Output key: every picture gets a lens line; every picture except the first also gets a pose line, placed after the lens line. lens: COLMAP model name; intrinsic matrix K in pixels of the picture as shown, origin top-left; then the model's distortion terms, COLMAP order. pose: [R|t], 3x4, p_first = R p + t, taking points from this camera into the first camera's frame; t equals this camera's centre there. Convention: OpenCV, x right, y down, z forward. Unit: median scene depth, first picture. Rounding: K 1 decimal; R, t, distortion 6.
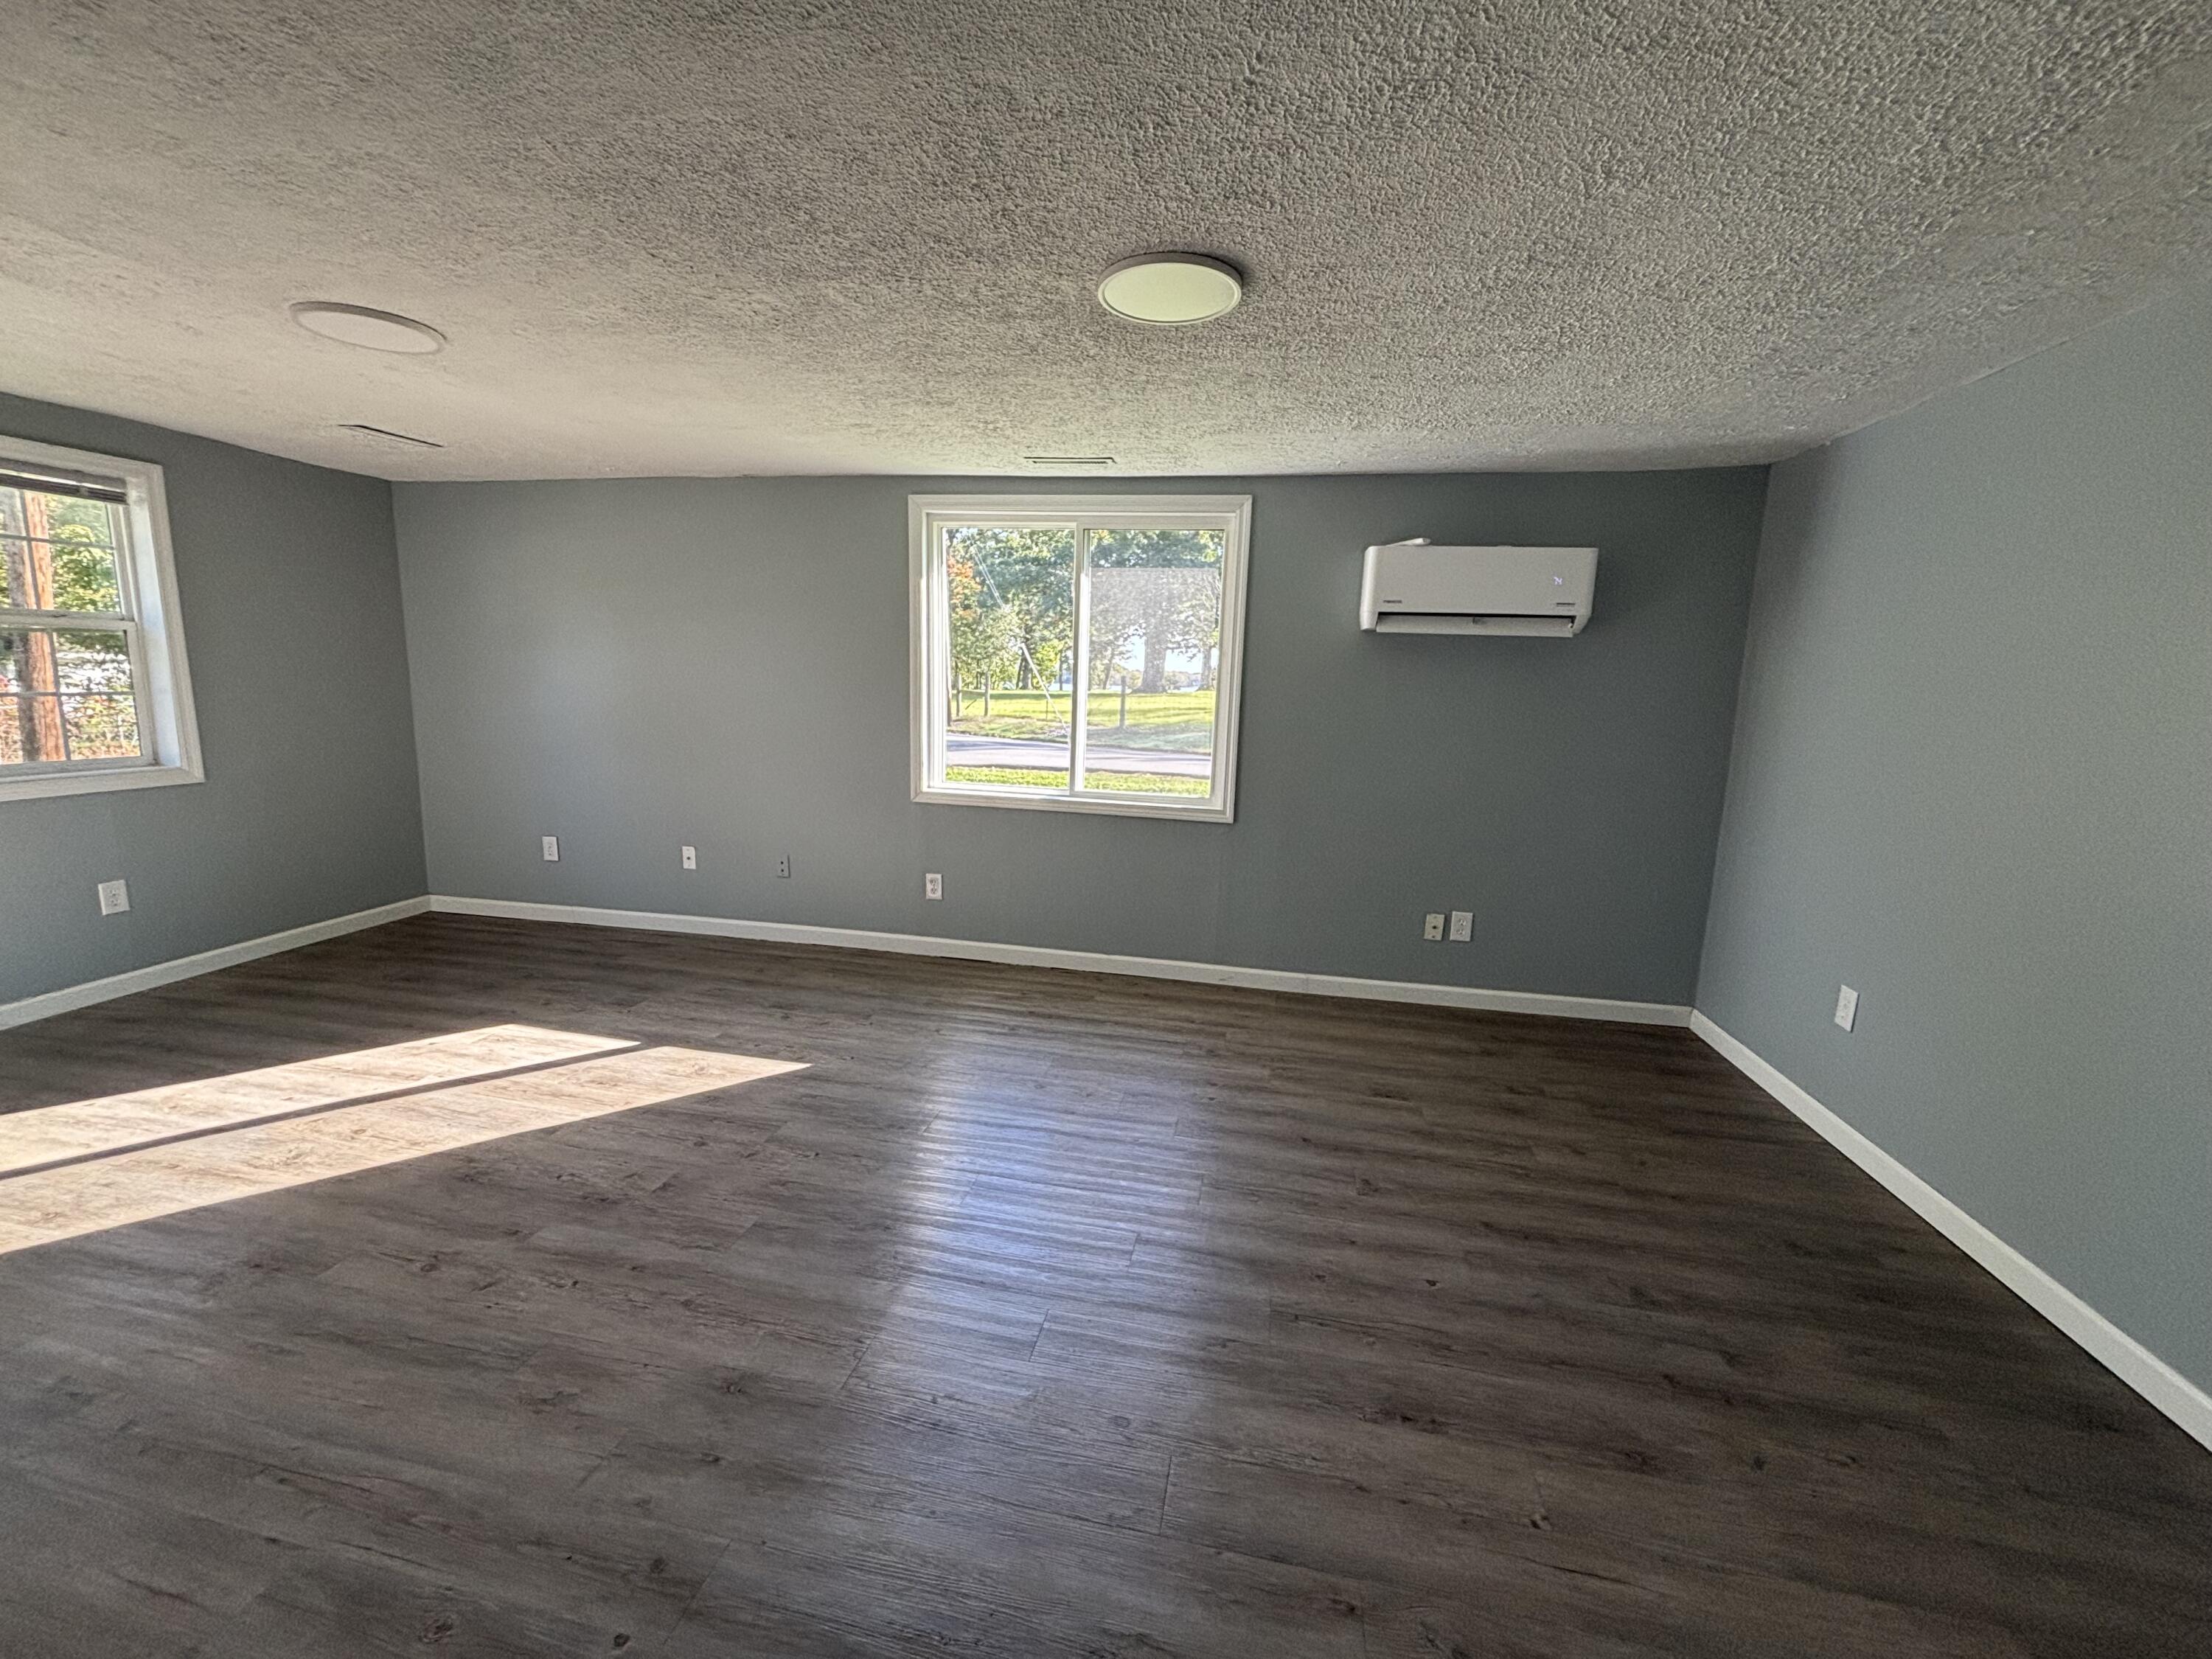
lens RADIAL K [[894.6, 0, 1105.3], [0, 894.6, 825.6], [0, 0, 1]] dist [-0.001025, -0.000650]
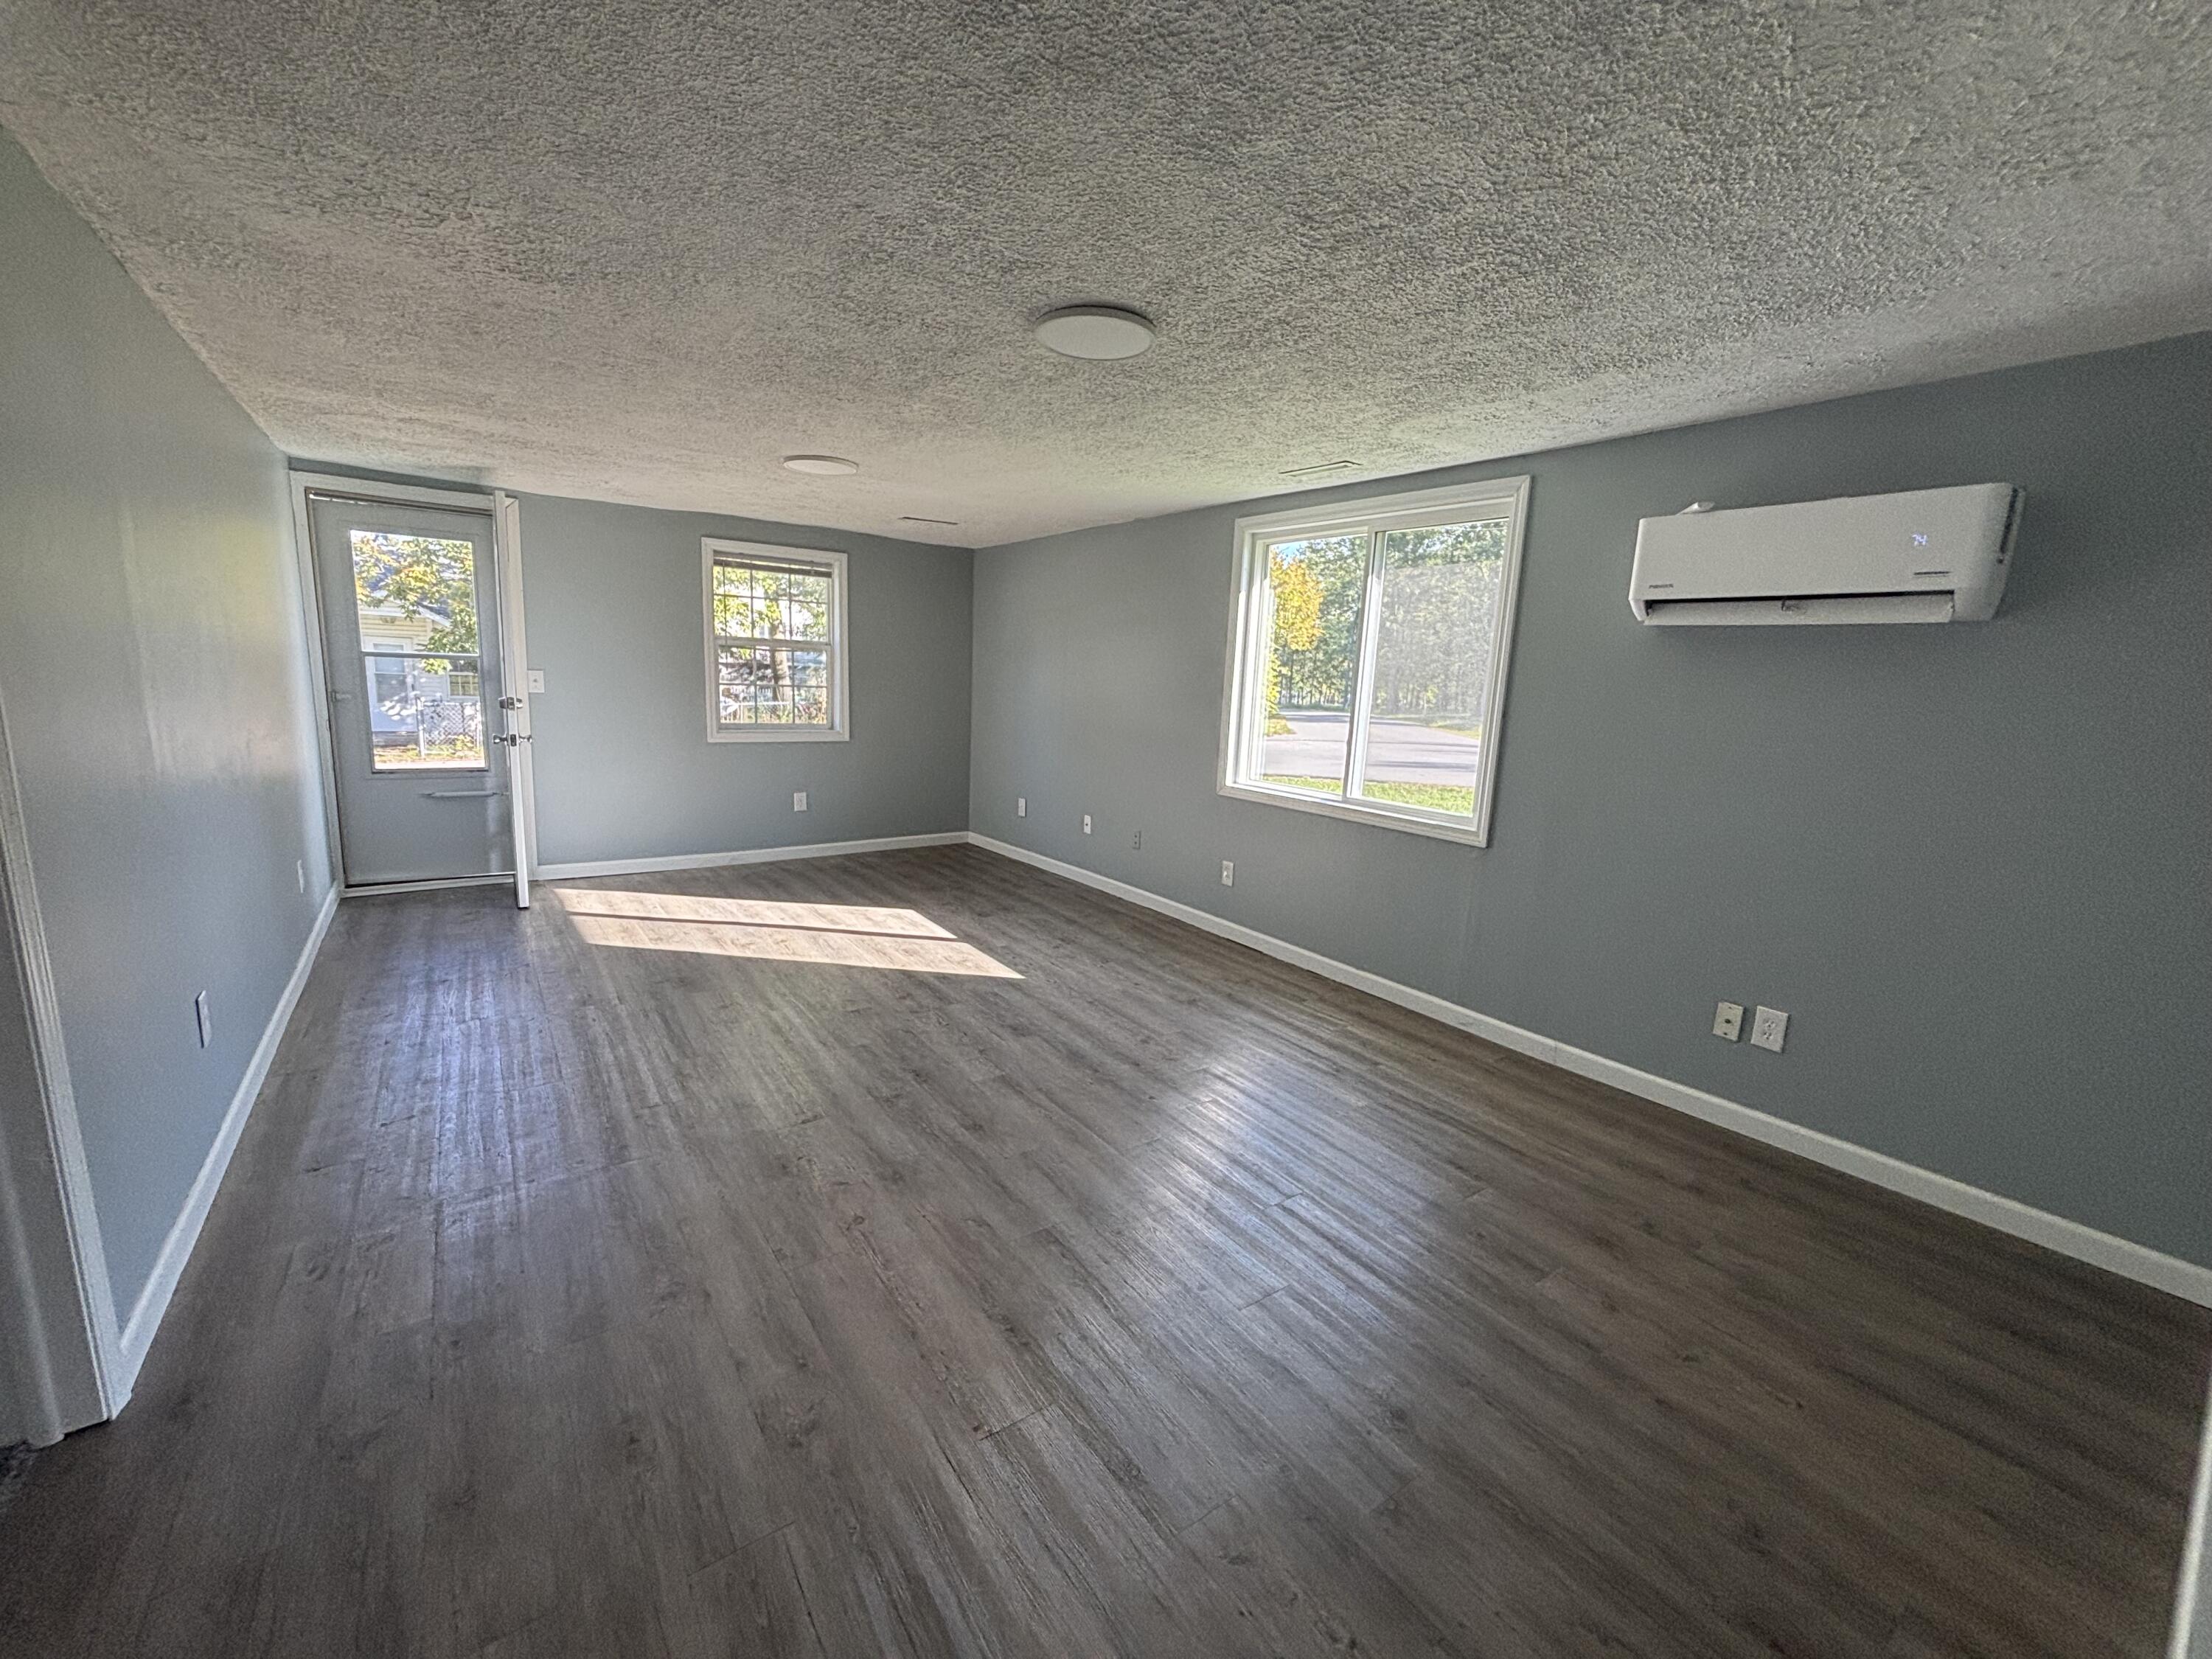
lens RADIAL K [[894.6, 0, 1105.3], [0, 894.6, 825.6], [0, 0, 1]] dist [-0.001025, -0.000650]
pose [[0.728878, 0.114585, -0.674986, 0.517215], [-0.132321, 0.990883, 0.025325, 0.003176], [0.671735, 0.070856, 0.737395, 0.105338]]
